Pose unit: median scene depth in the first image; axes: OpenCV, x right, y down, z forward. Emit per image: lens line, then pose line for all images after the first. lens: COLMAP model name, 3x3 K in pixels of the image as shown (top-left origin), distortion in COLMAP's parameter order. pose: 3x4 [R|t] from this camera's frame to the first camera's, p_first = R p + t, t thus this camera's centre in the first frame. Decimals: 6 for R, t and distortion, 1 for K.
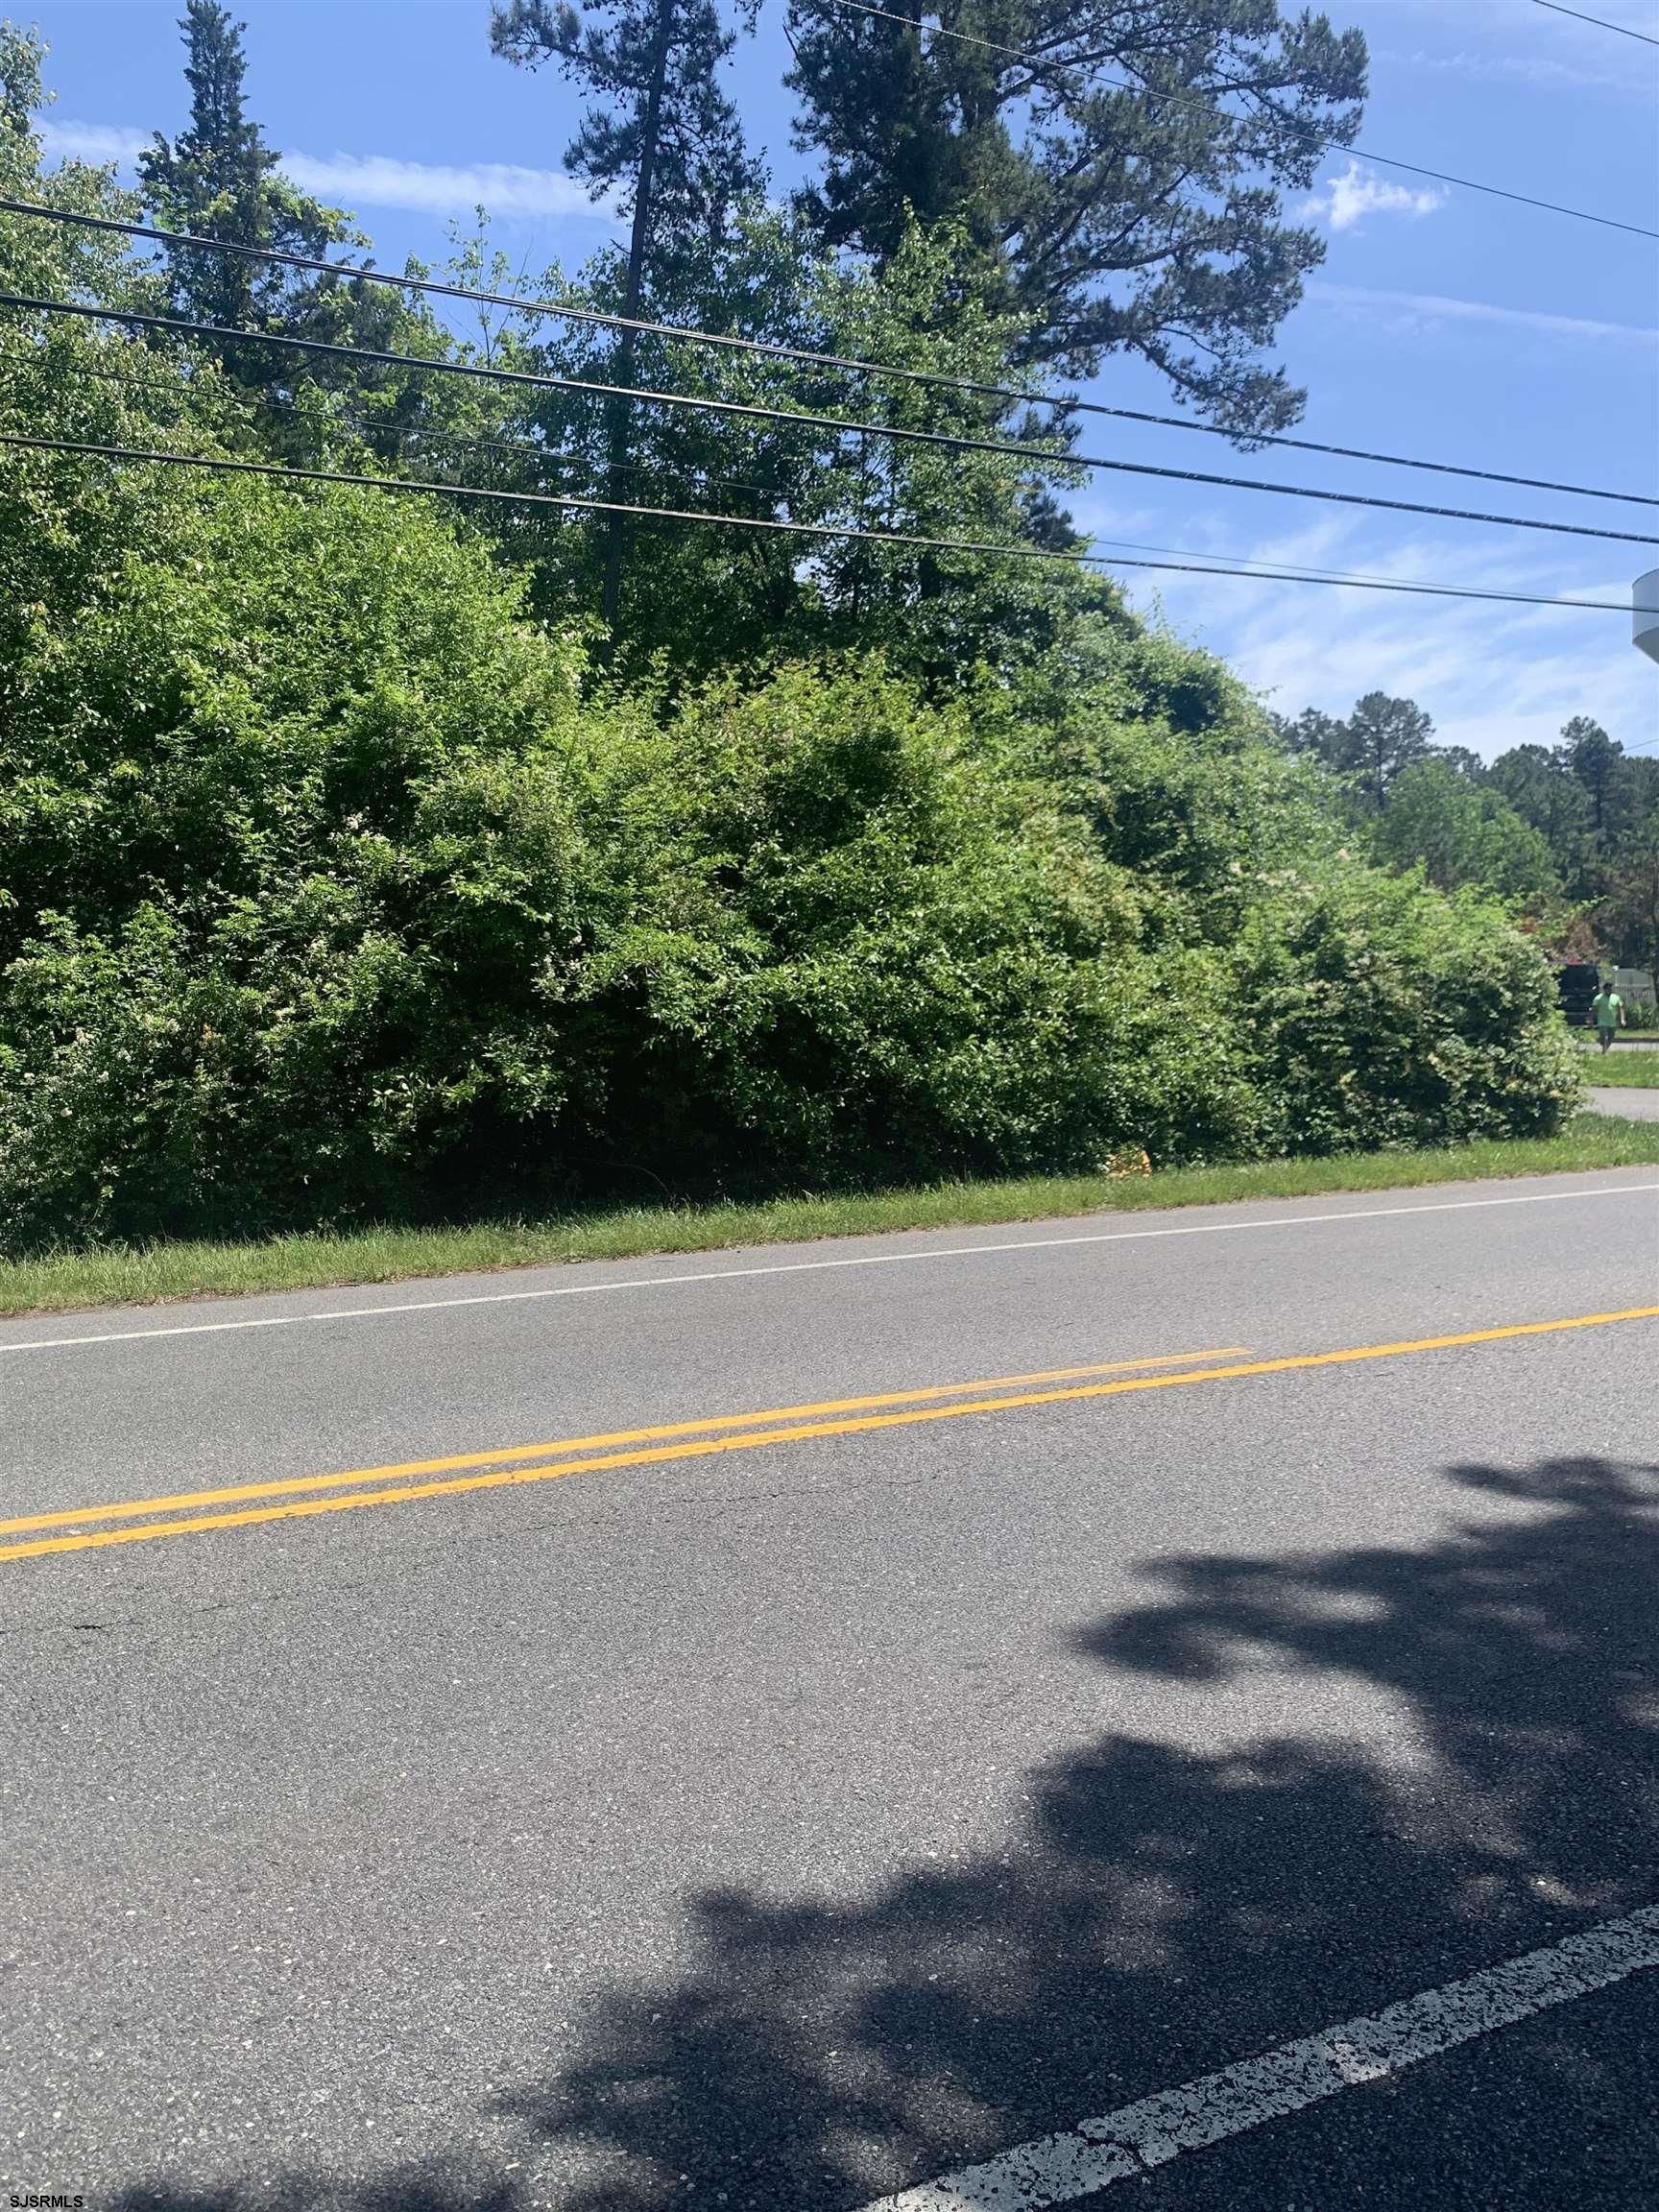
lens RADIAL K [[1691.4, 0, 829.5], [0, 1691.4, 1106.0], [0, 0, 1]] dist [0.008202, -0.002478]
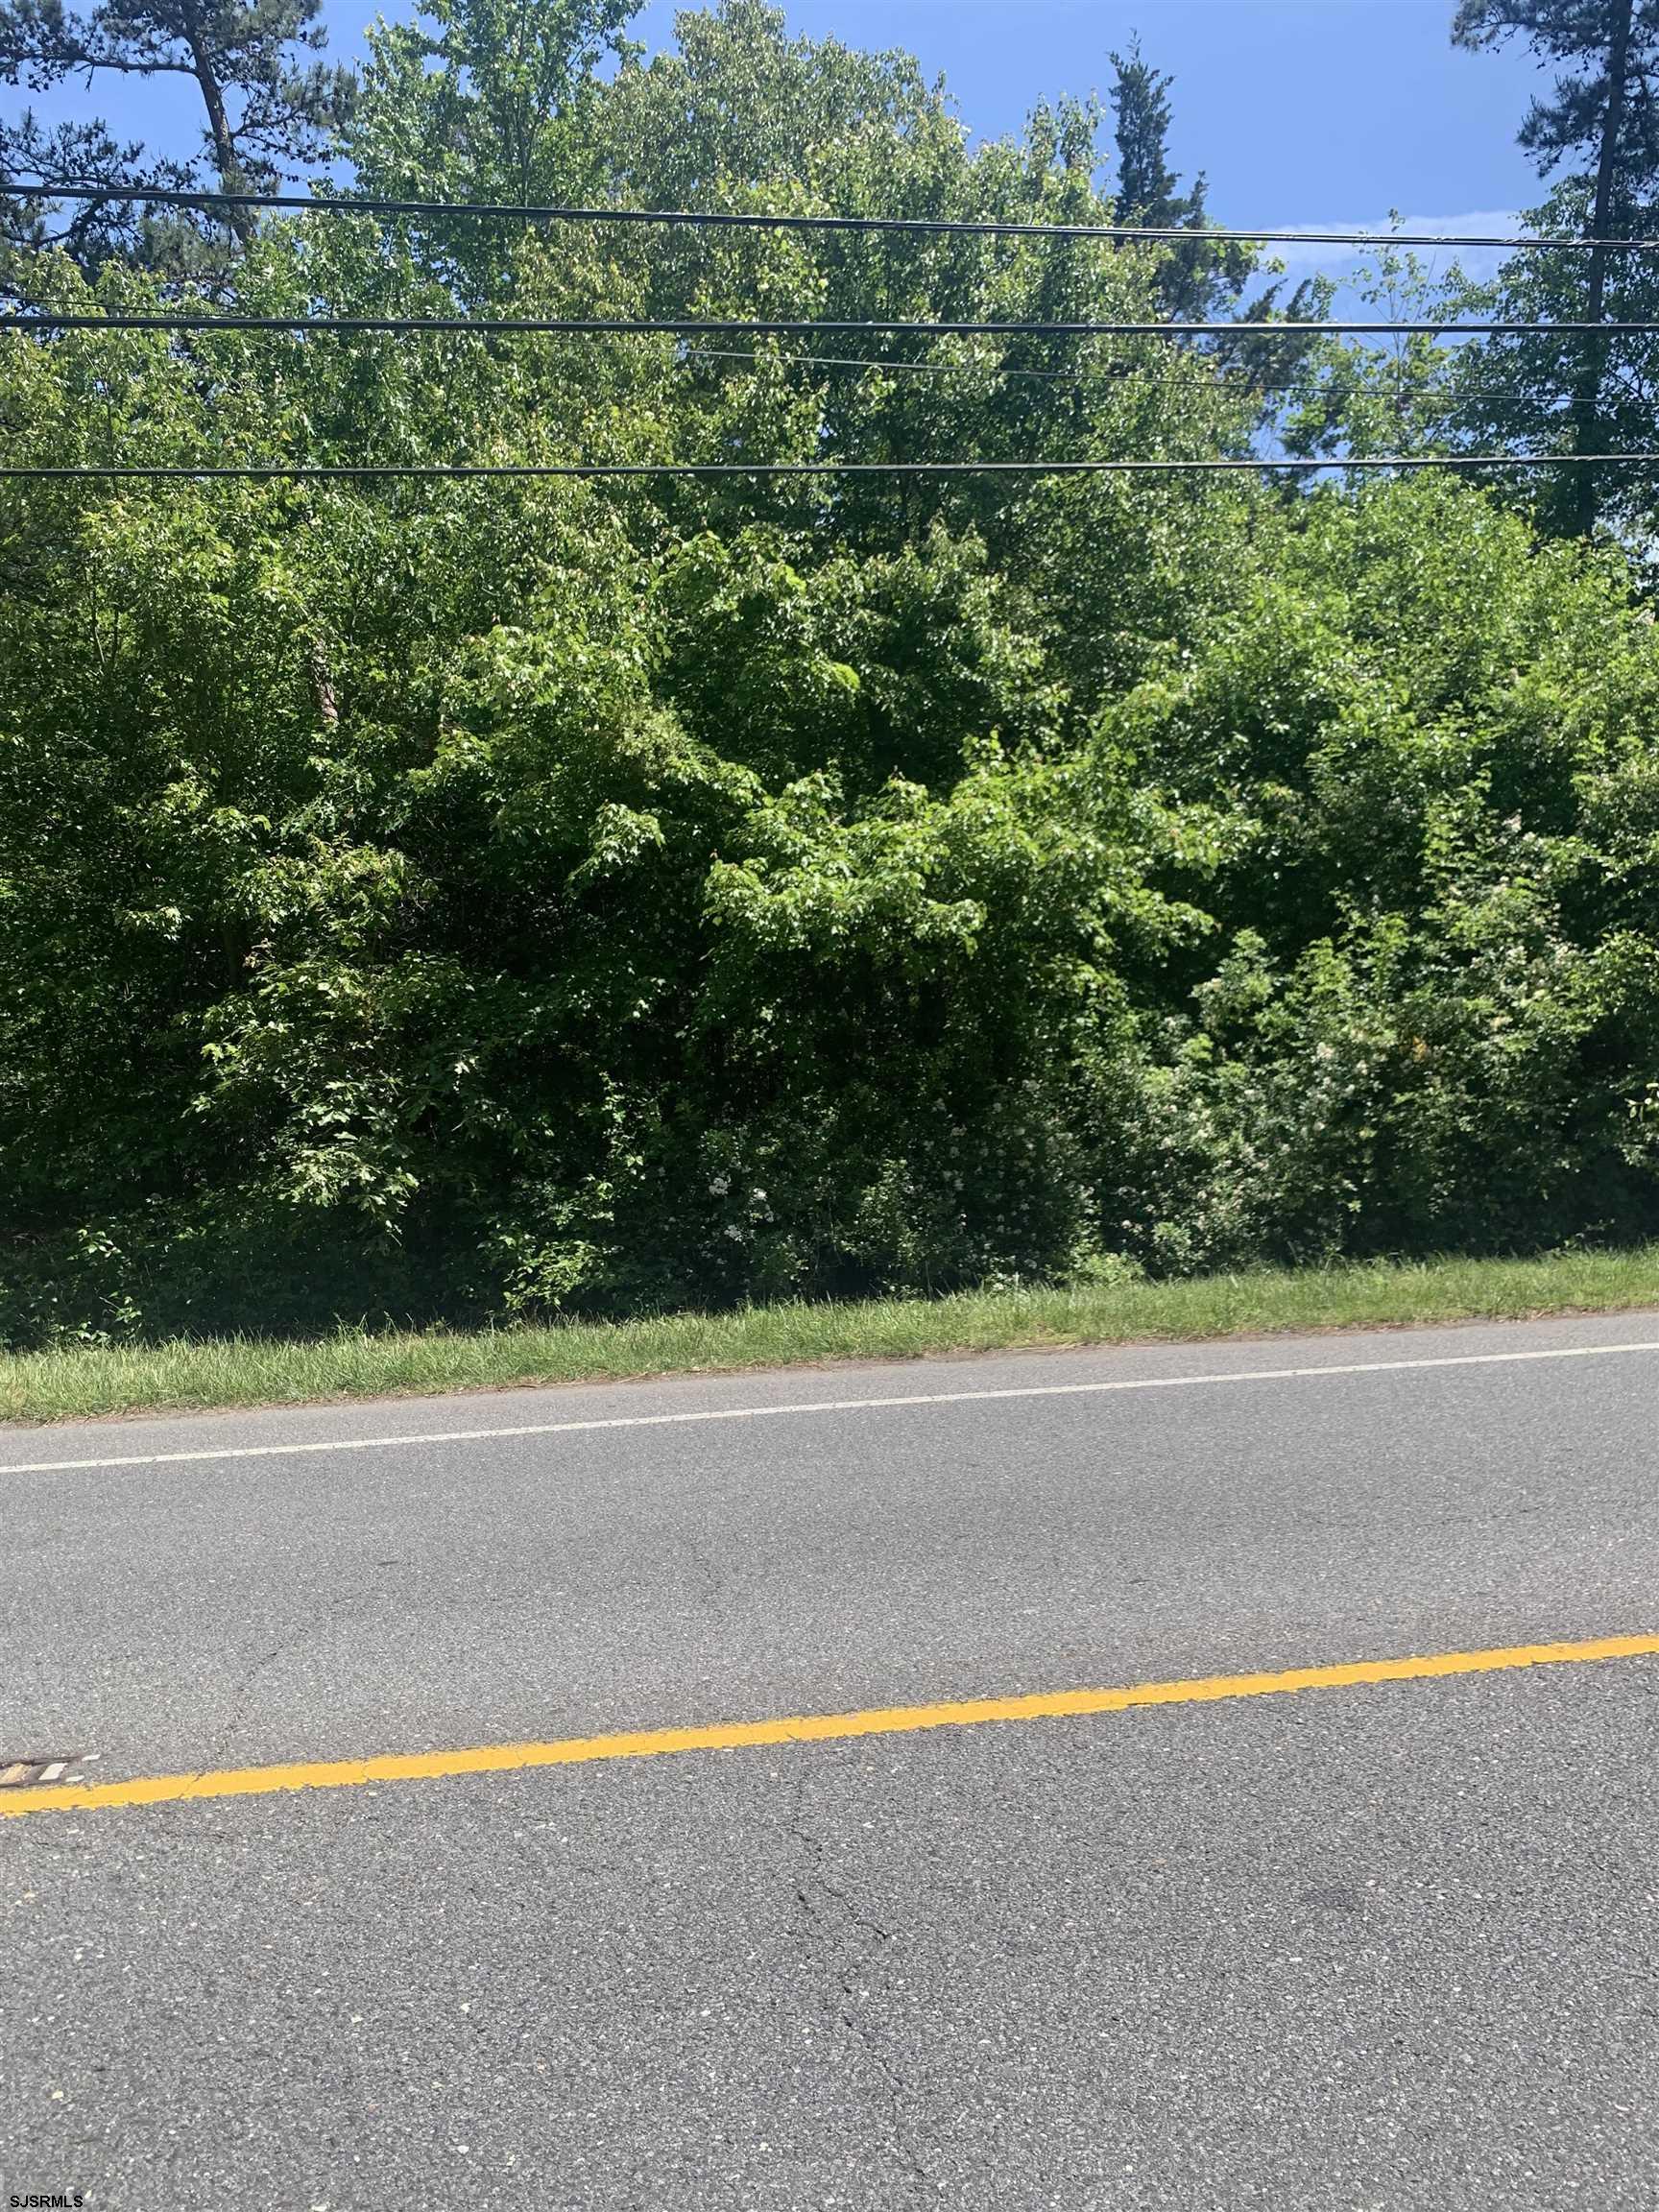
lens RADIAL K [[1691.4, 0, 829.5], [0, 1691.4, 1106.0], [0, 0, 1]] dist [0.008202, -0.002478]
pose [[0.940032, -0.021349, -0.340416, -0.247435], [0.013368, 0.999578, -0.025772, 0.008705], [0.340823, 0.019676, 0.939921, -0.026404]]
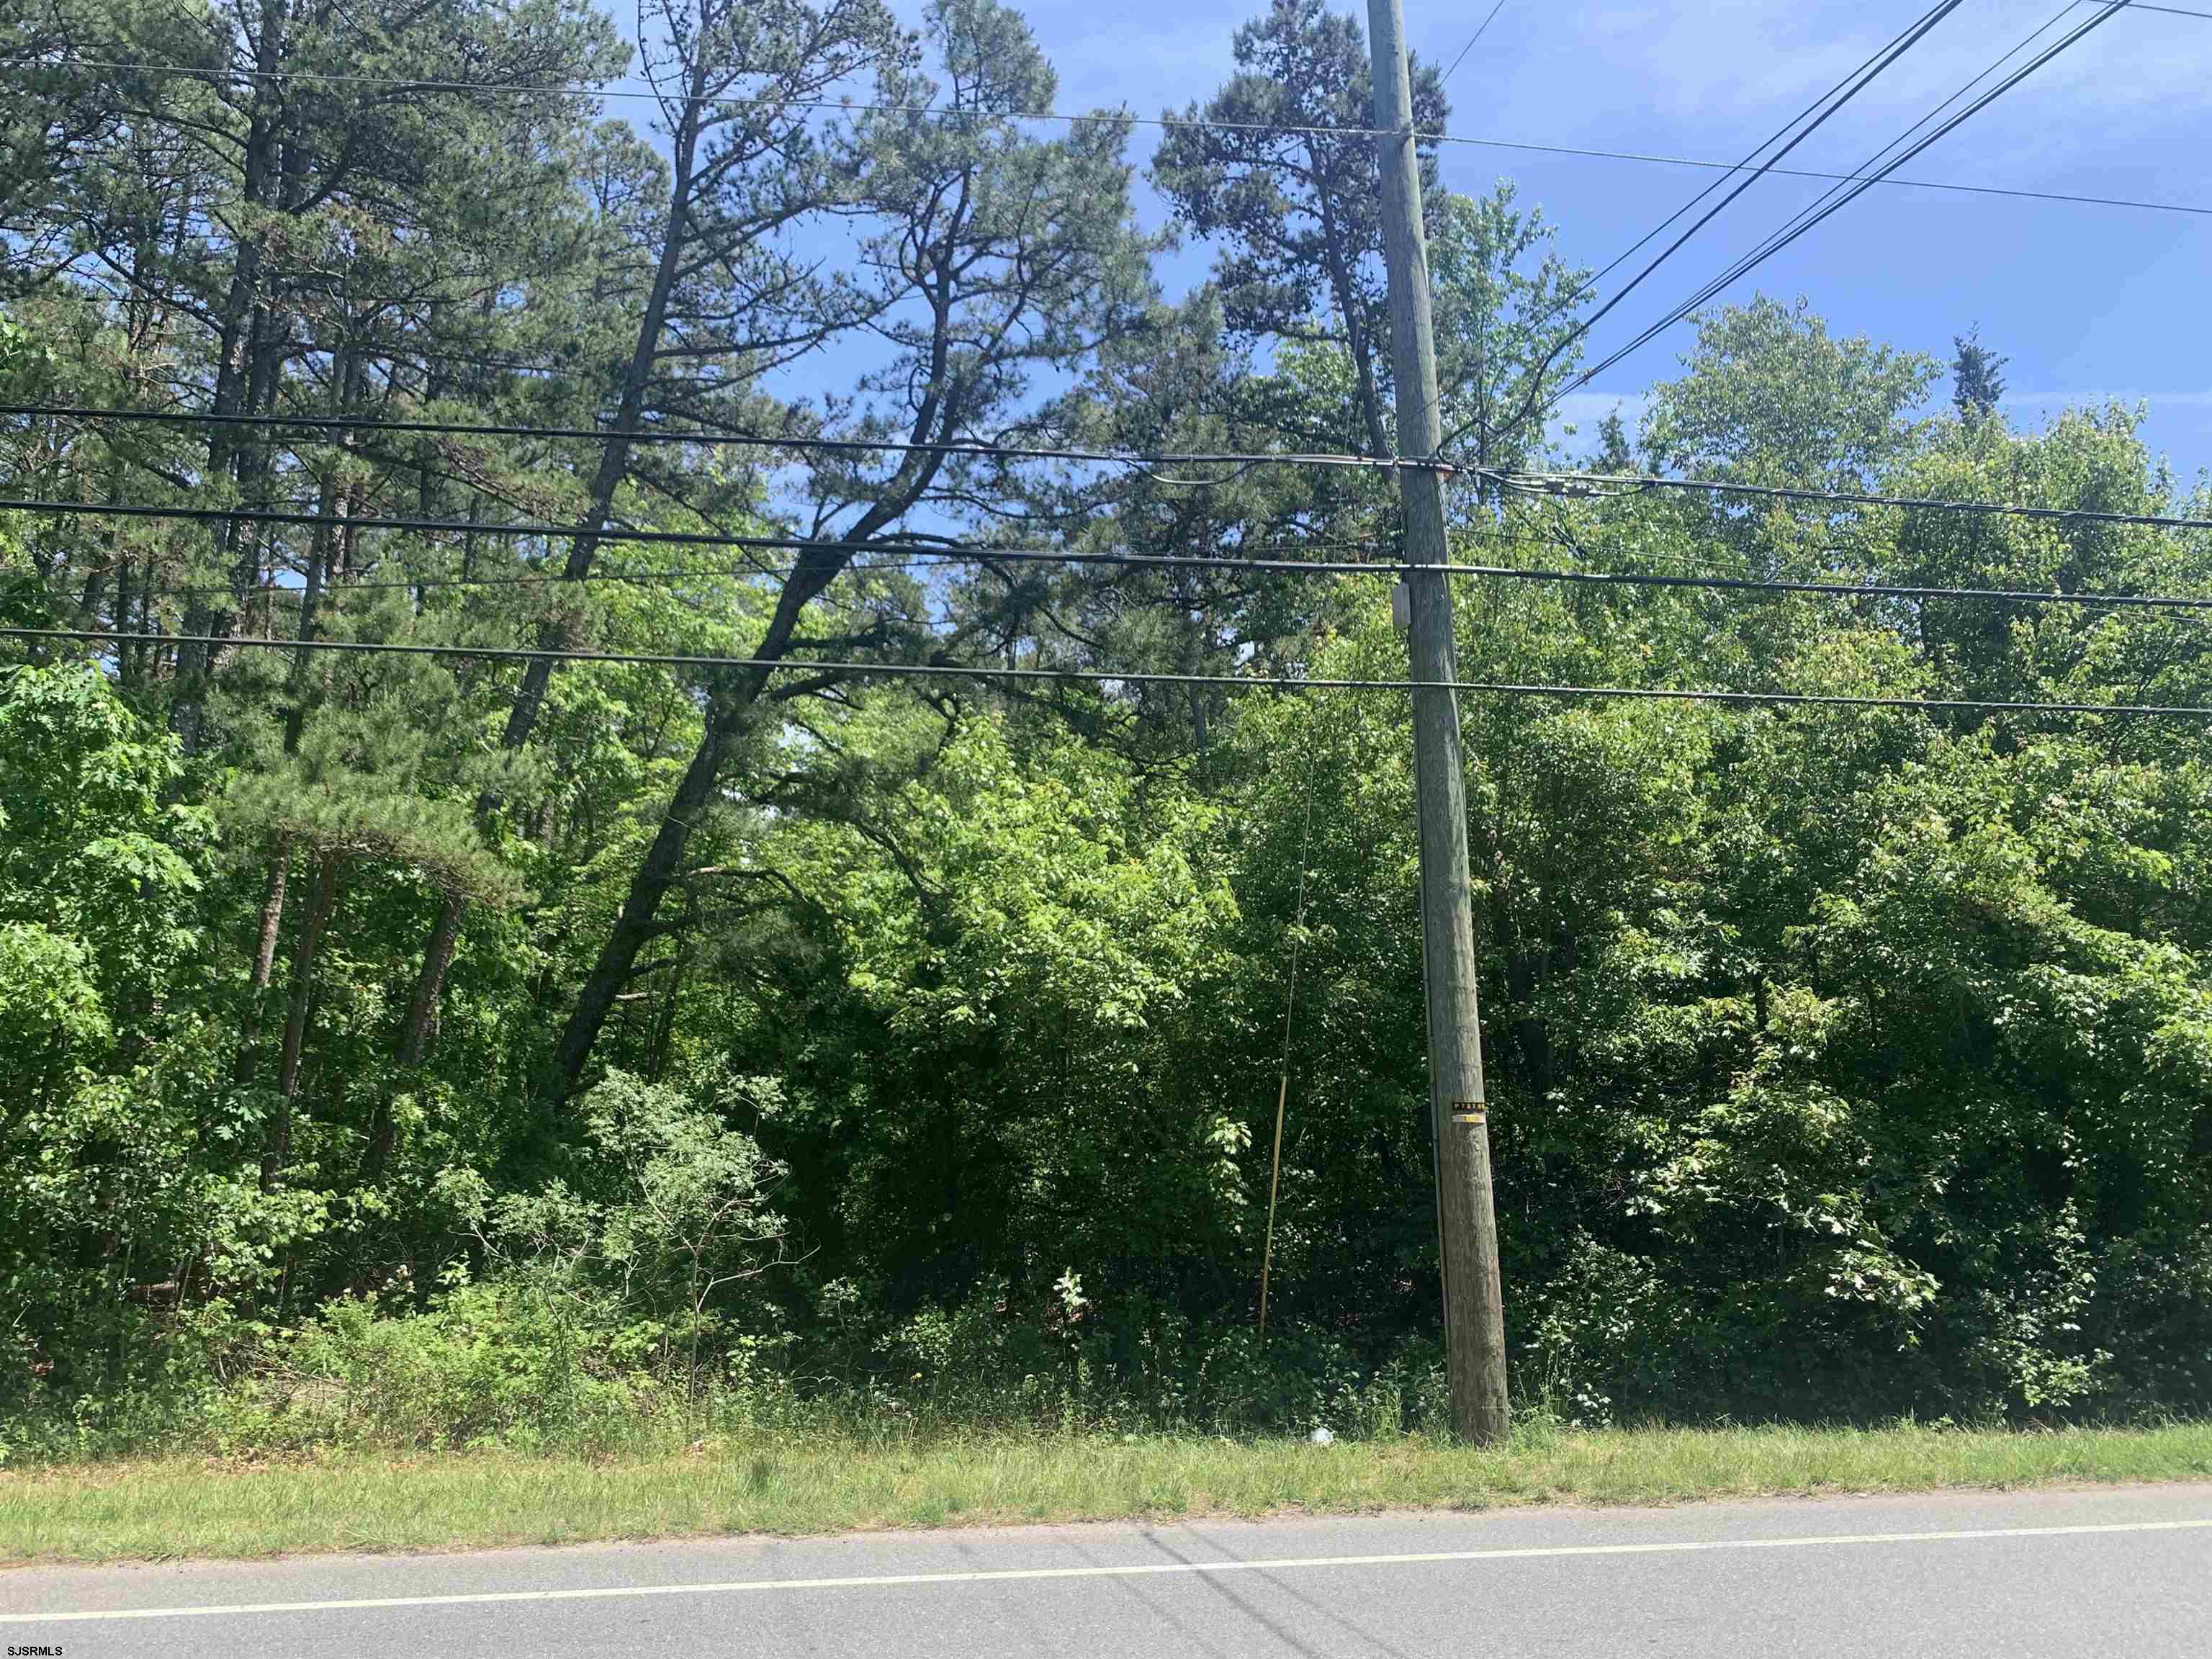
lens RADIAL K [[1655.7, 0, 1097.7], [0, 1655.7, 827.3], [0, 0, 1]] dist [0.013247, -0.025134]
pose [[0.935352, -0.066151, -0.347477, -0.654154], [-0.029819, 0.964113, -0.263813, 0.025041], [0.352459, 0.257120, 0.899812, -0.266491]]
